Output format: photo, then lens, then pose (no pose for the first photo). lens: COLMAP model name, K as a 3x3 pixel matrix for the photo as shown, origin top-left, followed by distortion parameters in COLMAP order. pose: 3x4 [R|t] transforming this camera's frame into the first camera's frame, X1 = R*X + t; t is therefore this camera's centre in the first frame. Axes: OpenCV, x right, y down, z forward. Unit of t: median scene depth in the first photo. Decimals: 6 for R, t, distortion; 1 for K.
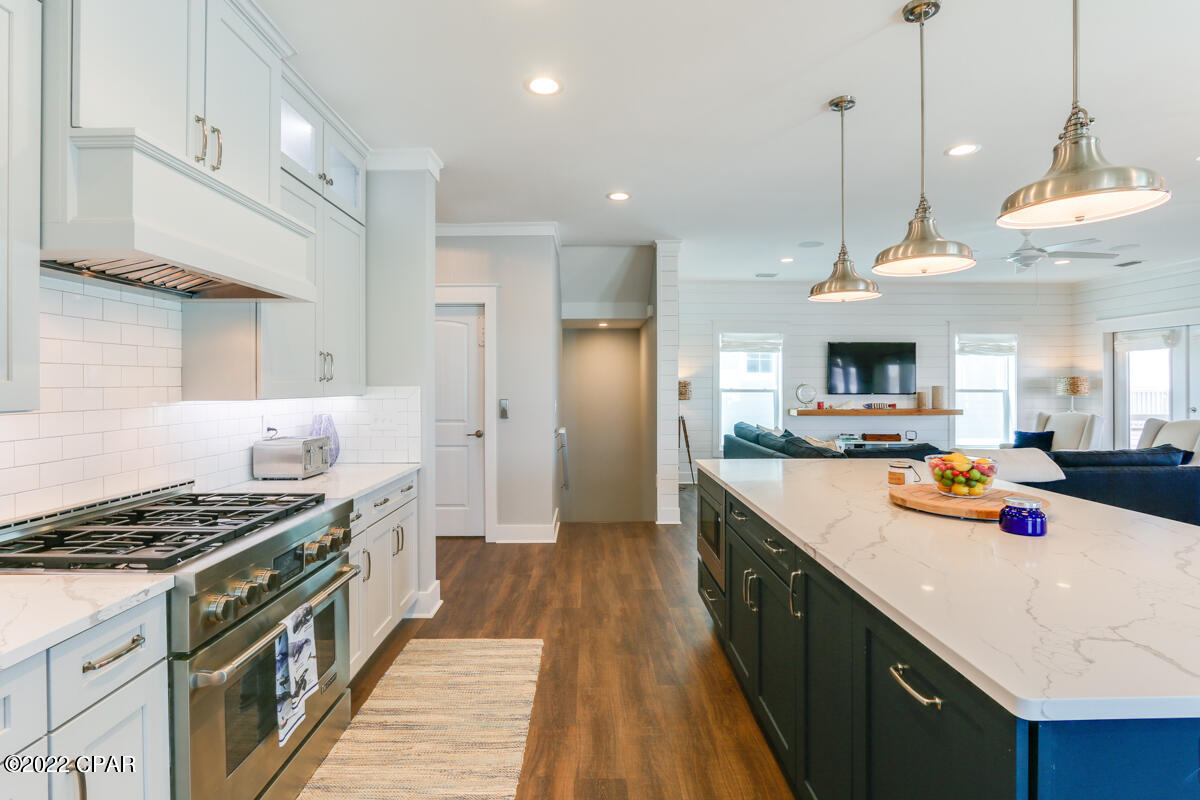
lens RADIAL K [[590.0, 0, 601.6], [0, 590.0, 379.7], [0, 0, 1]] dist [-0.002394, -0.000381]
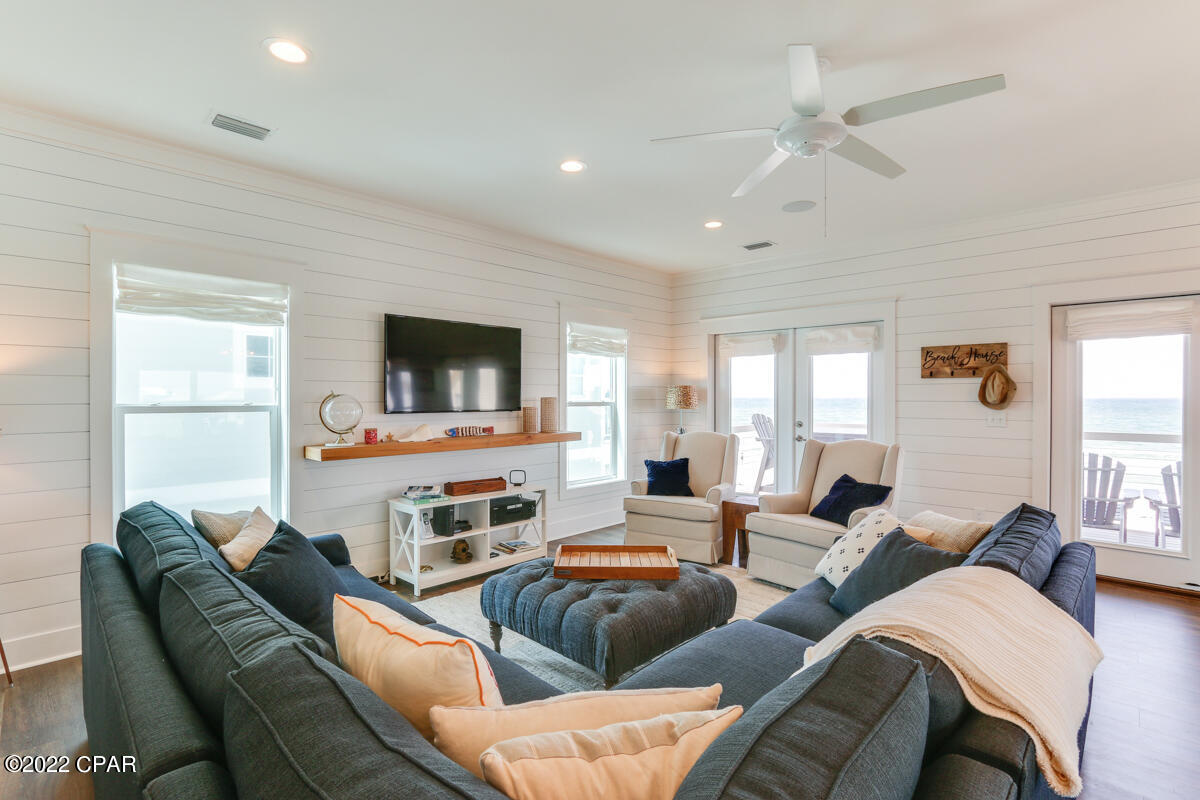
lens RADIAL K [[563.7, 0, 600.0], [0, 563.7, 400.0], [0, 0, 1]] dist [-0.003801, -0.000449]
pose [[0.717532, -0.004464, 0.696511, 0.173405], [-0.007115, 0.999880, 0.013739, 0.004521], [-0.696489, -0.014814, 0.717415, 0.509653]]
